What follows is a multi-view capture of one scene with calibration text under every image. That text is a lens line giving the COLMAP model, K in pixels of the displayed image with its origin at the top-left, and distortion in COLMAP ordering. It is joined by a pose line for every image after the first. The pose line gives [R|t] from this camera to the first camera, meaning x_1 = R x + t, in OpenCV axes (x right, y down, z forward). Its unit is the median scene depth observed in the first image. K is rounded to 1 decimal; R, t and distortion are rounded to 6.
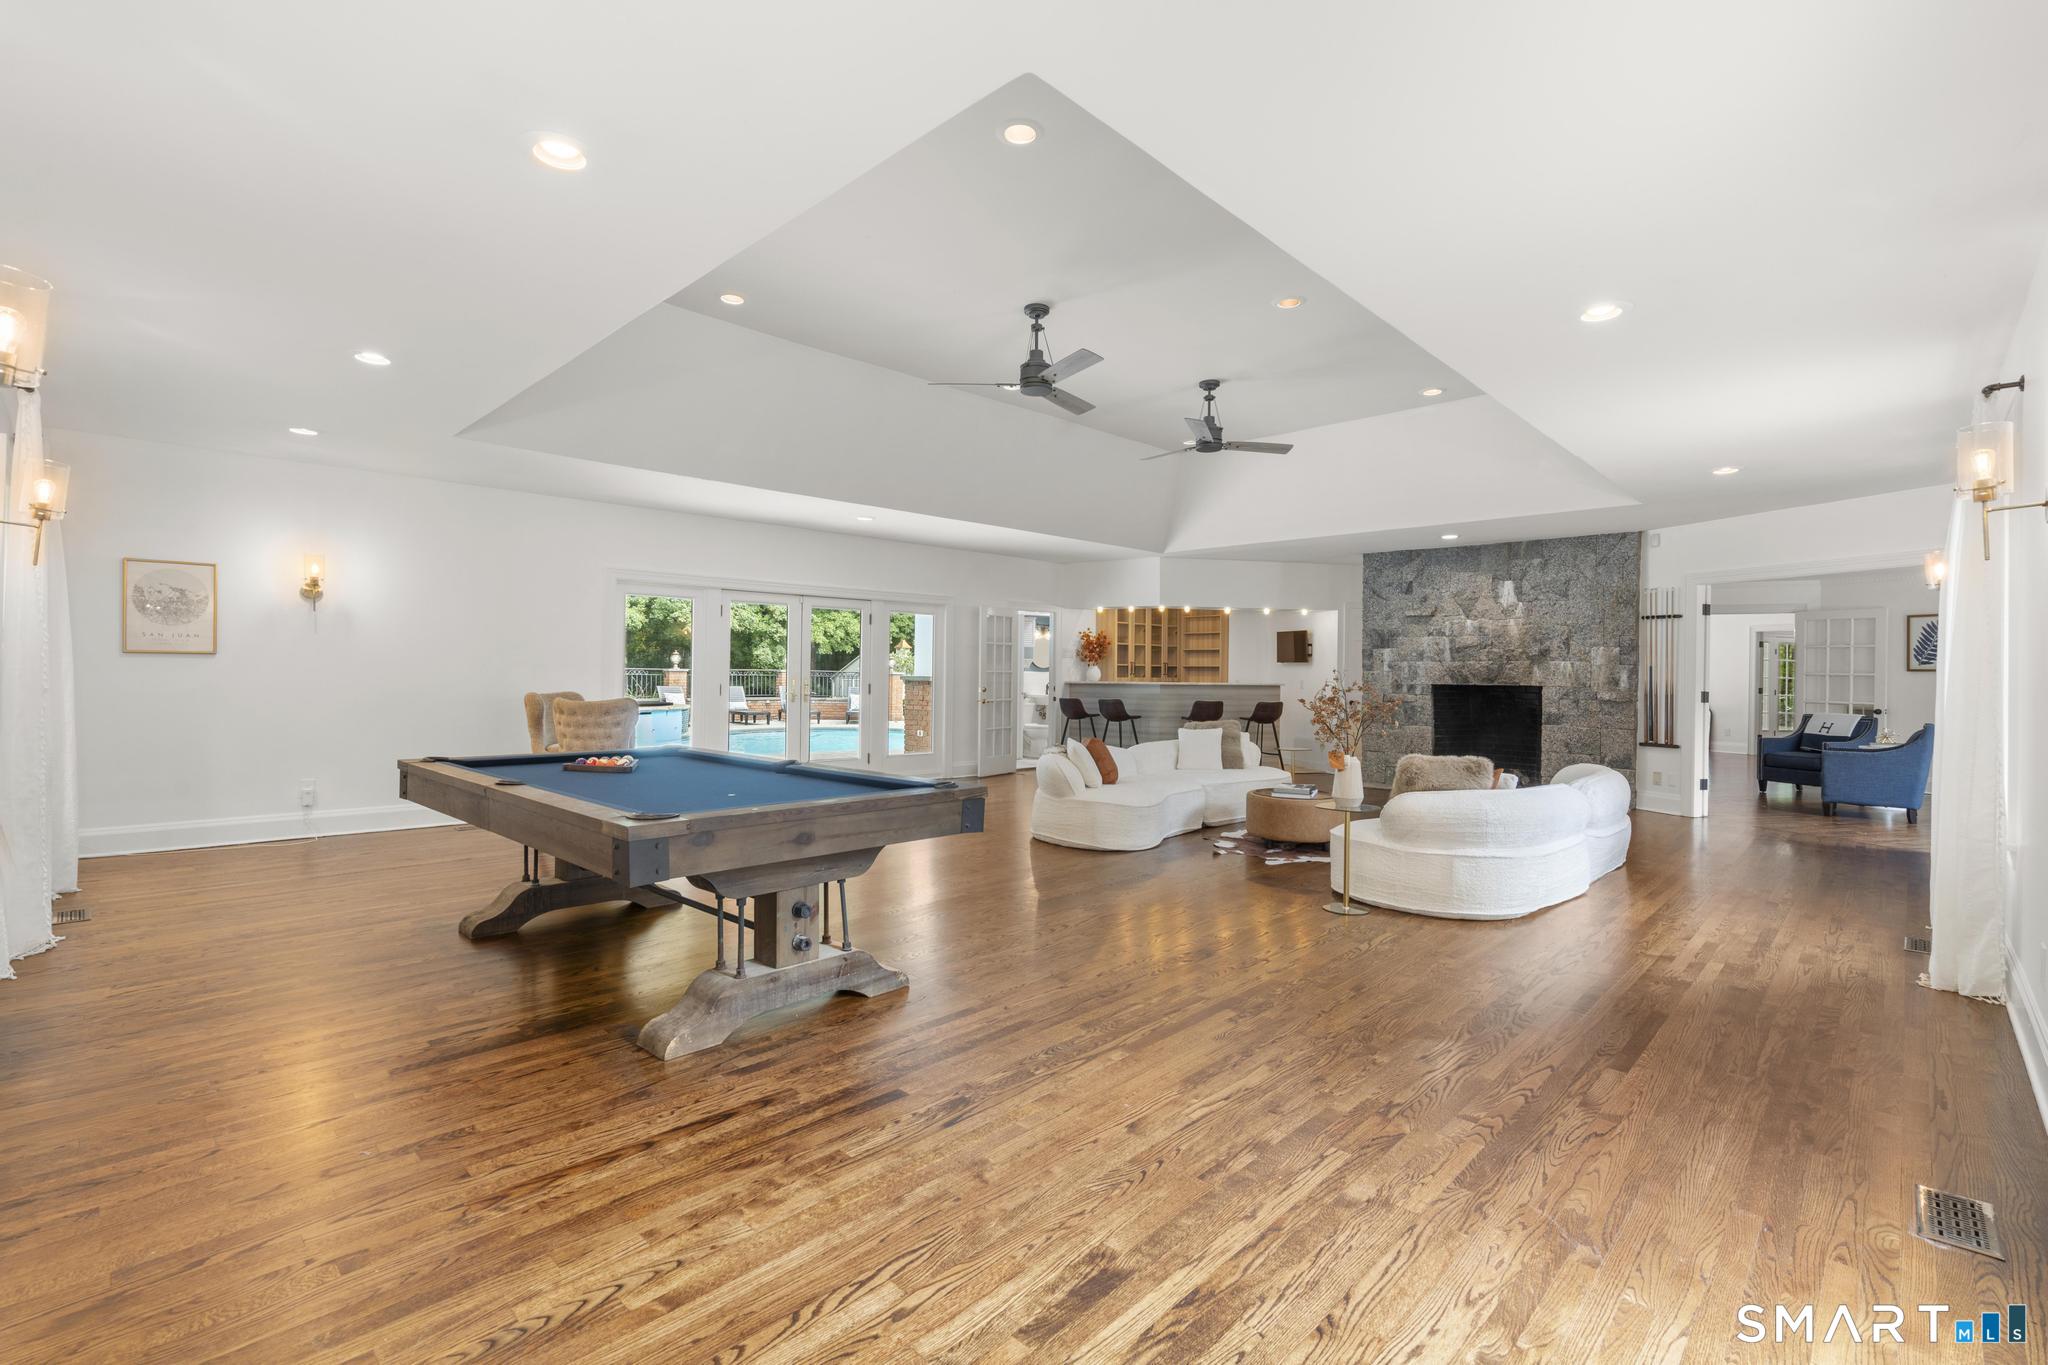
lens RADIAL K [[918.6, 0, 1015.8], [0, 918.6, 680.1], [0, 0, 1]] dist [0.000296, -0.000044]
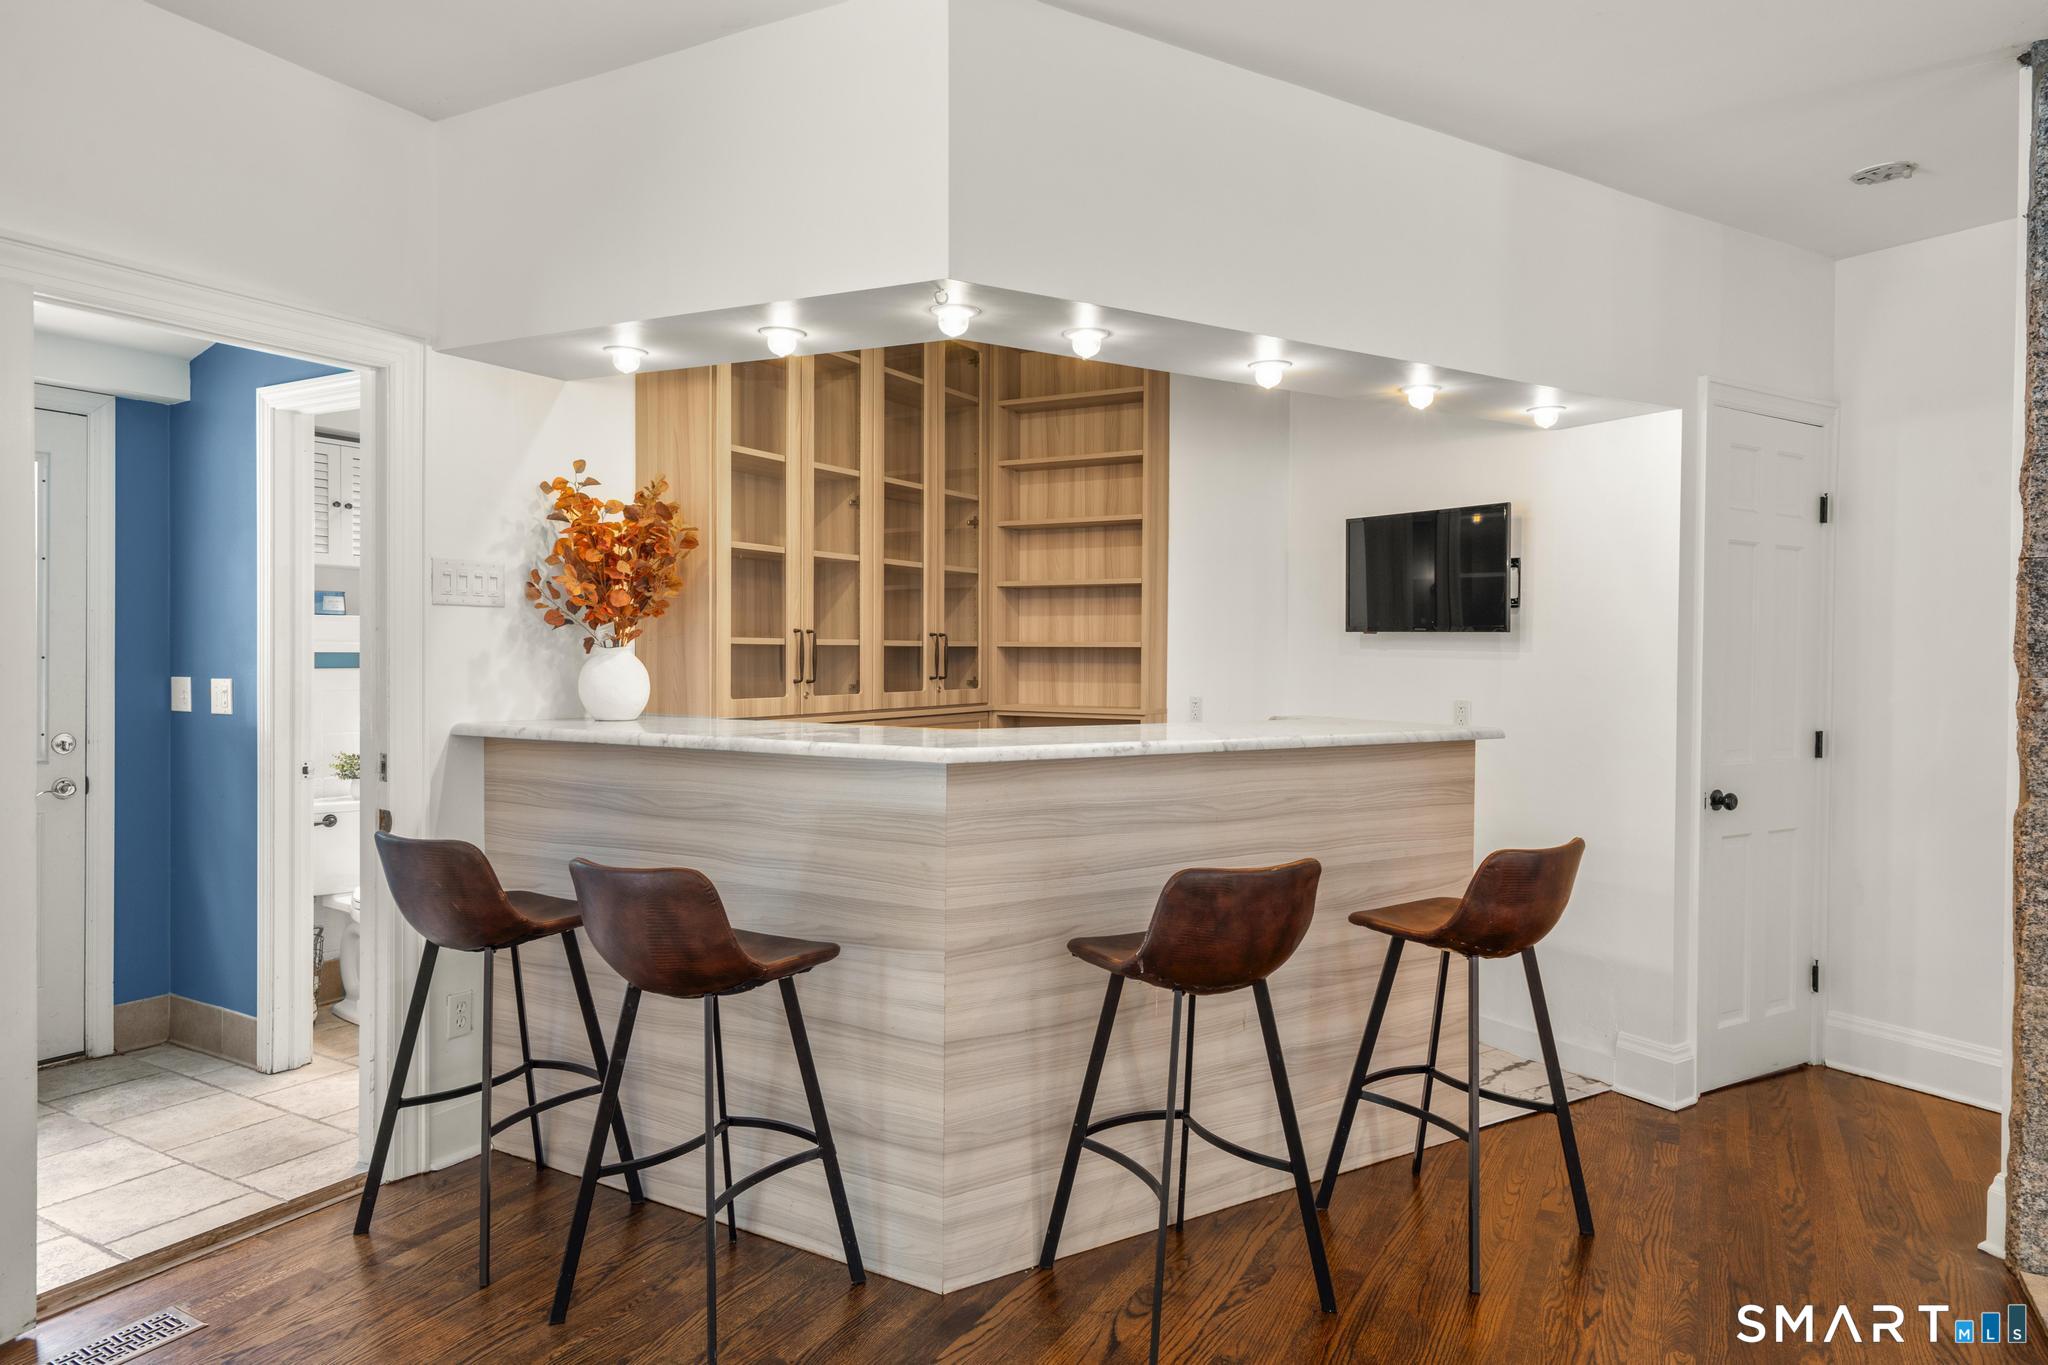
lens RADIAL K [[1253.3, 0, 1017.9], [0, 1253.3, 669.7], [0, 0, 1]] dist [0.003502, 0.000186]
pose [[0.965099, -0.006397, 0.261807, 0.119033], [0.003728, 0.999936, 0.010692, -0.015593], [-0.261858, -0.009343, 0.965061, 0.841051]]
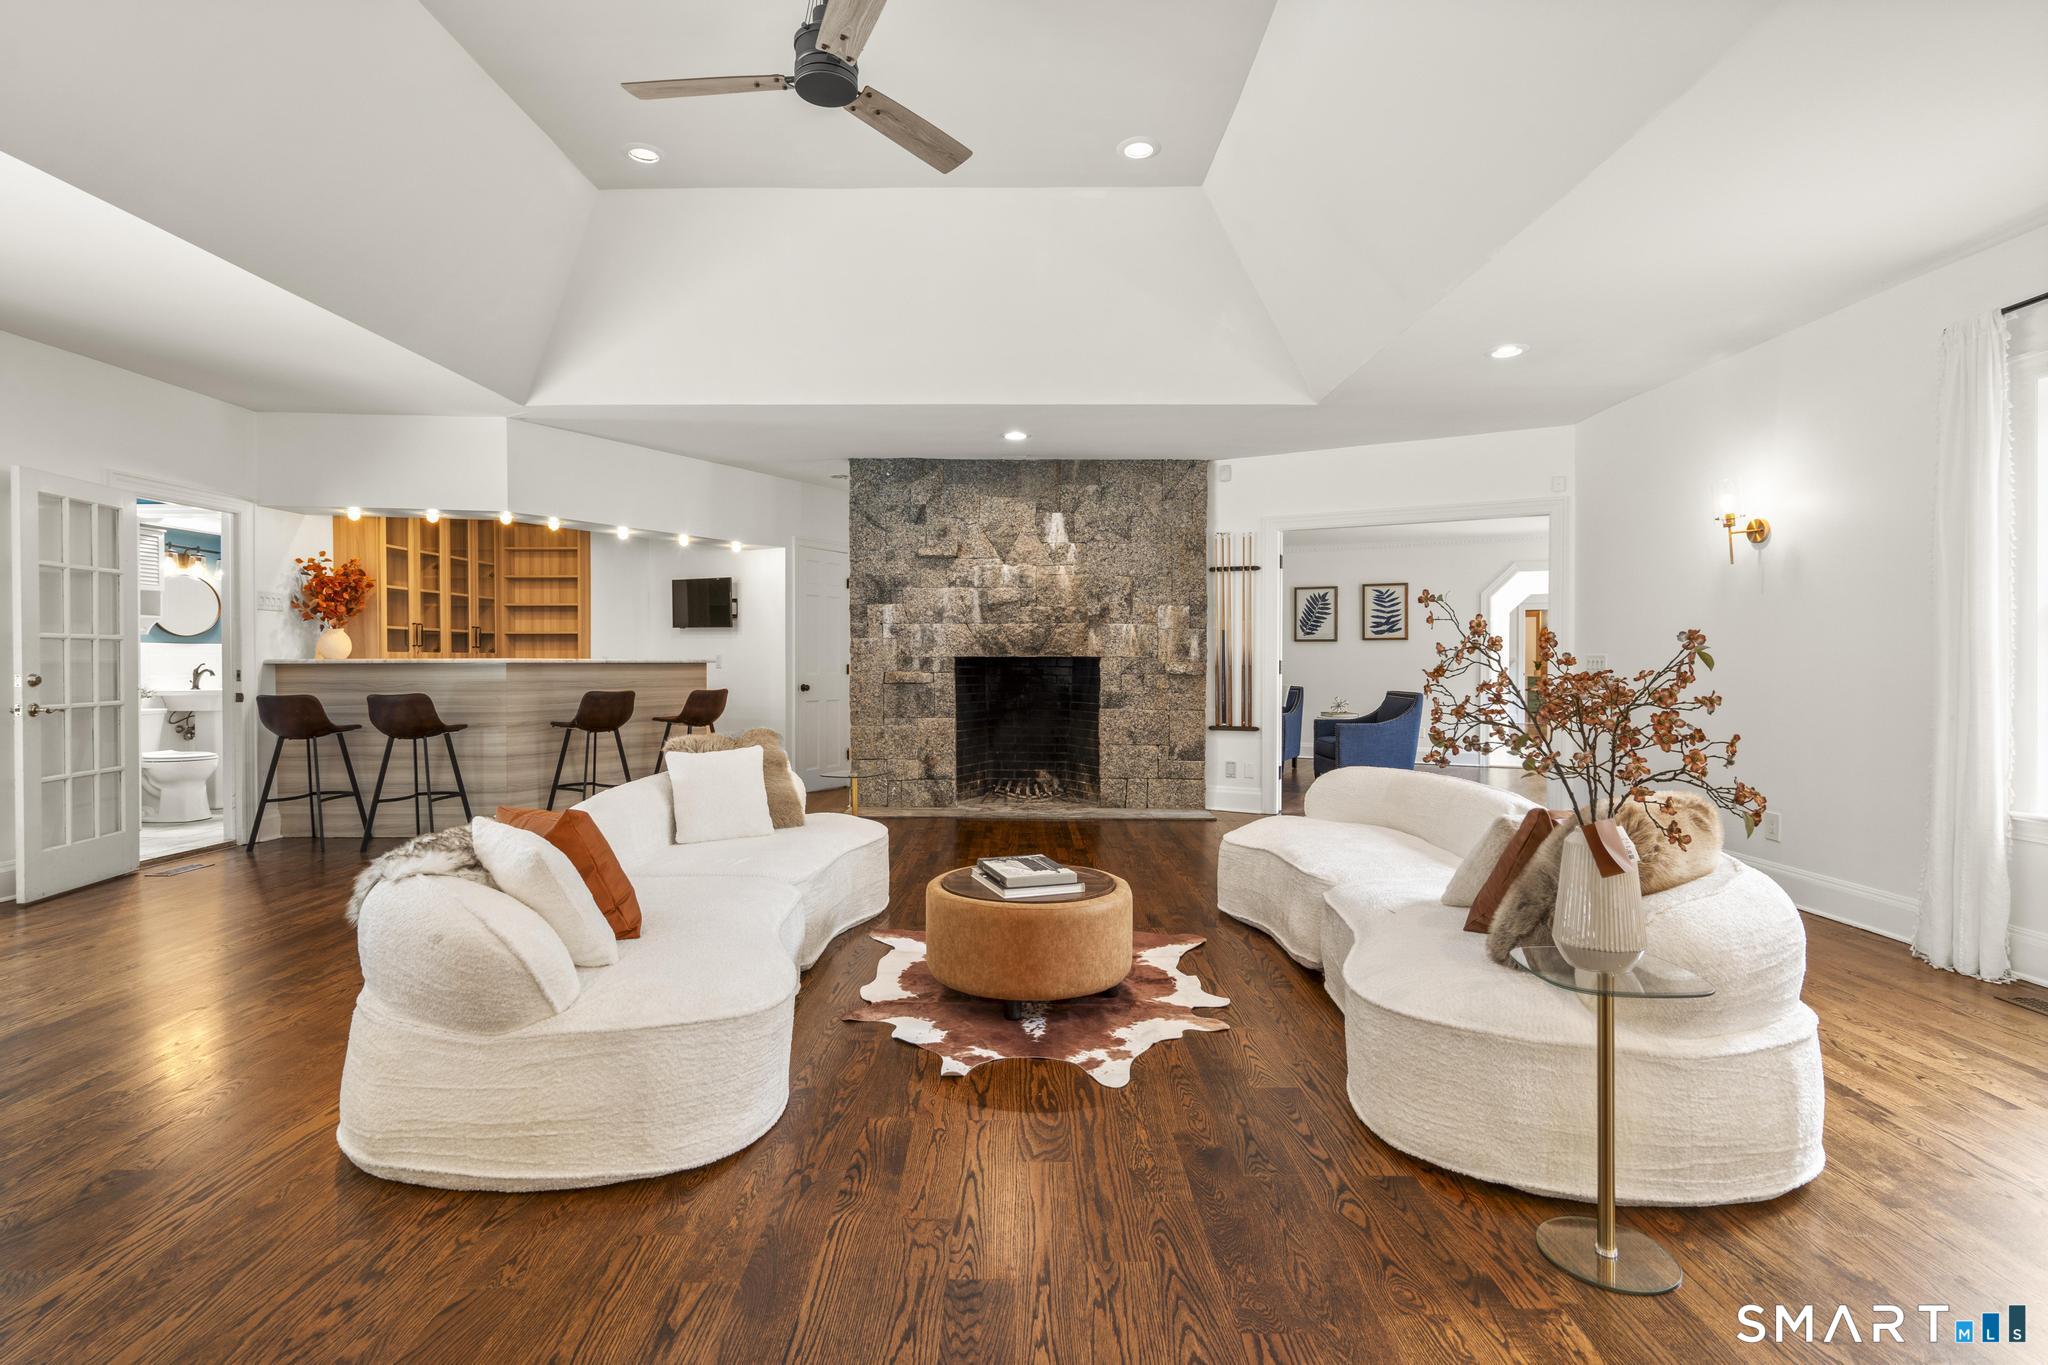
lens RADIAL K [[994.5, 0, 1026.8], [0, 994.5, 670.4], [0, 0, 1]] dist [-0.003242, 0.000038]
pose [[0.710747, -0.016325, 0.703258, -0.033239], [0.012130, 0.999866, 0.010951, 0.007003], [-0.703343, 0.000747, 0.710851, 0.422816]]
